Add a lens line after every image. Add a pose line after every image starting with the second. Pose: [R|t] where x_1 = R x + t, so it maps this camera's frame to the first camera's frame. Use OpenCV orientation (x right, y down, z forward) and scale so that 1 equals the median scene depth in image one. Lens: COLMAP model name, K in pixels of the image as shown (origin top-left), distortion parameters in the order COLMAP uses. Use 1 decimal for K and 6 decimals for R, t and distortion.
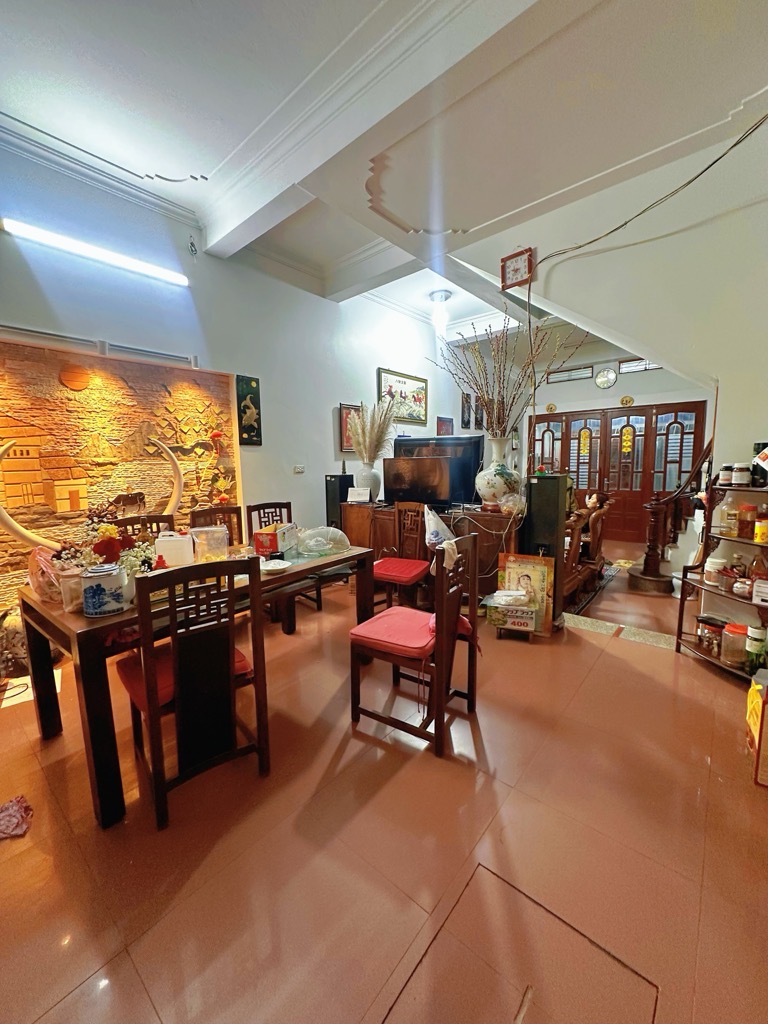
lens RADIAL K [[408.3, 0, 380.9], [0, 408.3, 512.4], [0, 0, 1]] dist [-0.007591, 0.000946]
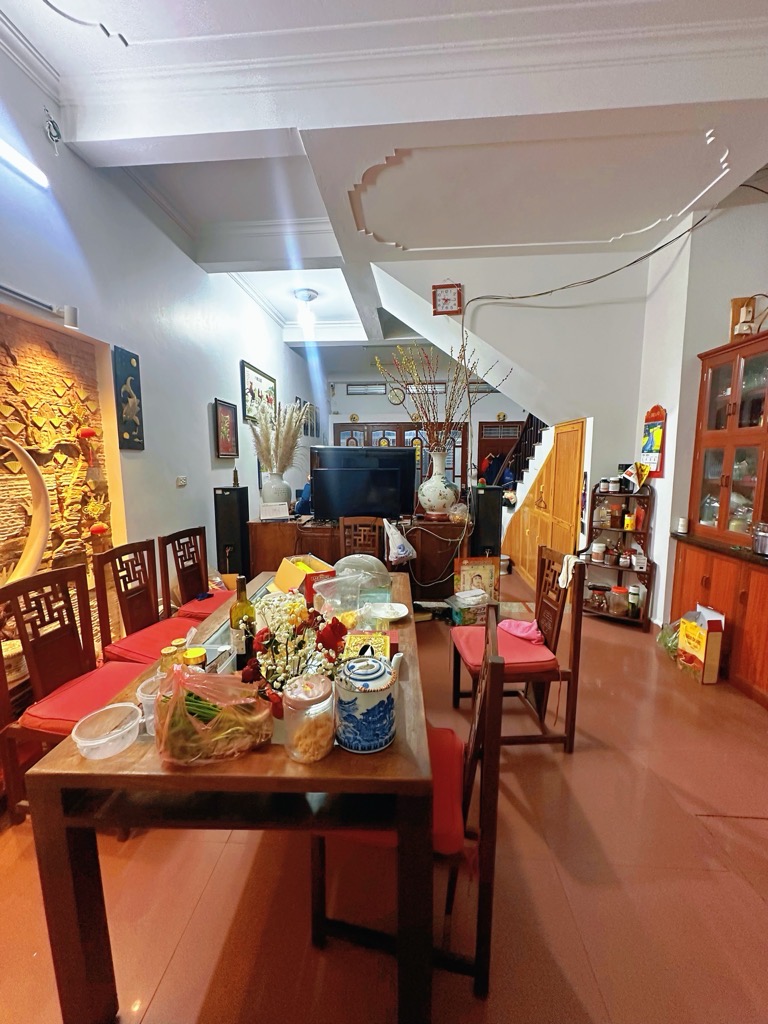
lens RADIAL K [[408.3, 0, 382.9], [0, 408.3, 511.3], [0, 0, 1]] dist [-0.007591, 0.000946]
pose [[0.798330, -0.060038, 0.599221, -0.423571], [0.061938, 0.997927, 0.017467, -0.047467], [-0.599027, 0.023170, 0.800393, 0.200035]]
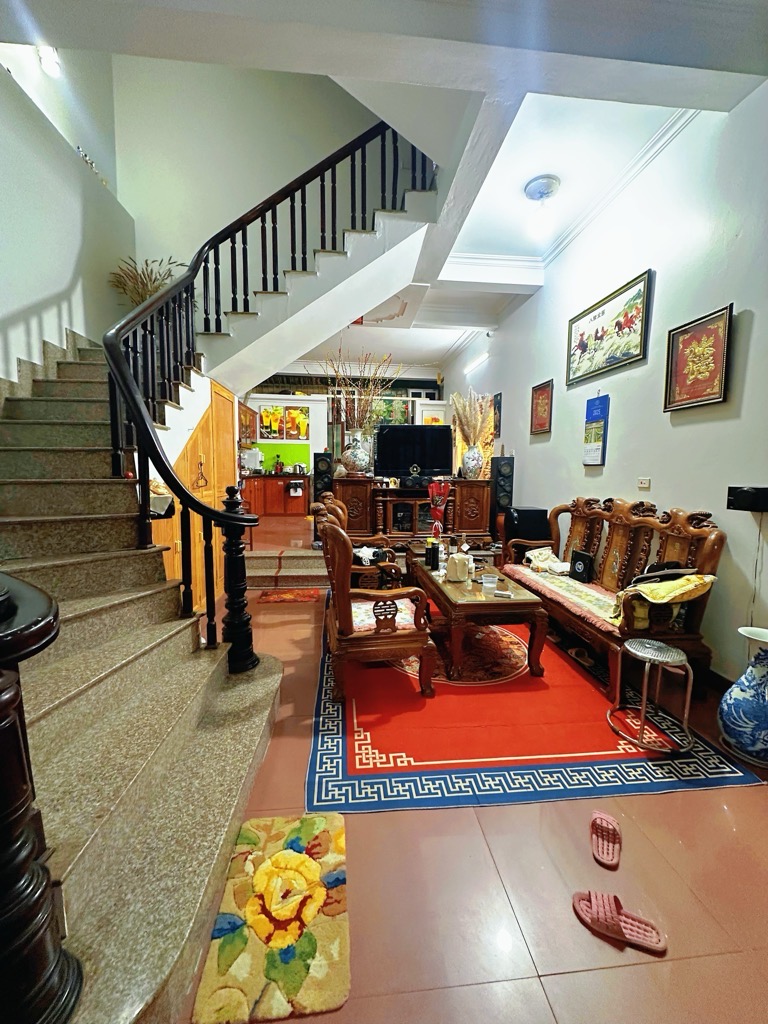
lens RADIAL K [[408.3, 0, 384.3], [0, 408.3, 510.0], [0, 0, 1]] dist [-0.007591, 0.000946]
pose [[-0.685942, 0.084363, -0.722749, 1.170695], [-0.086520, 0.976754, 0.196126, -0.170761], [0.722494, 0.197064, -0.662698, 1.863250]]
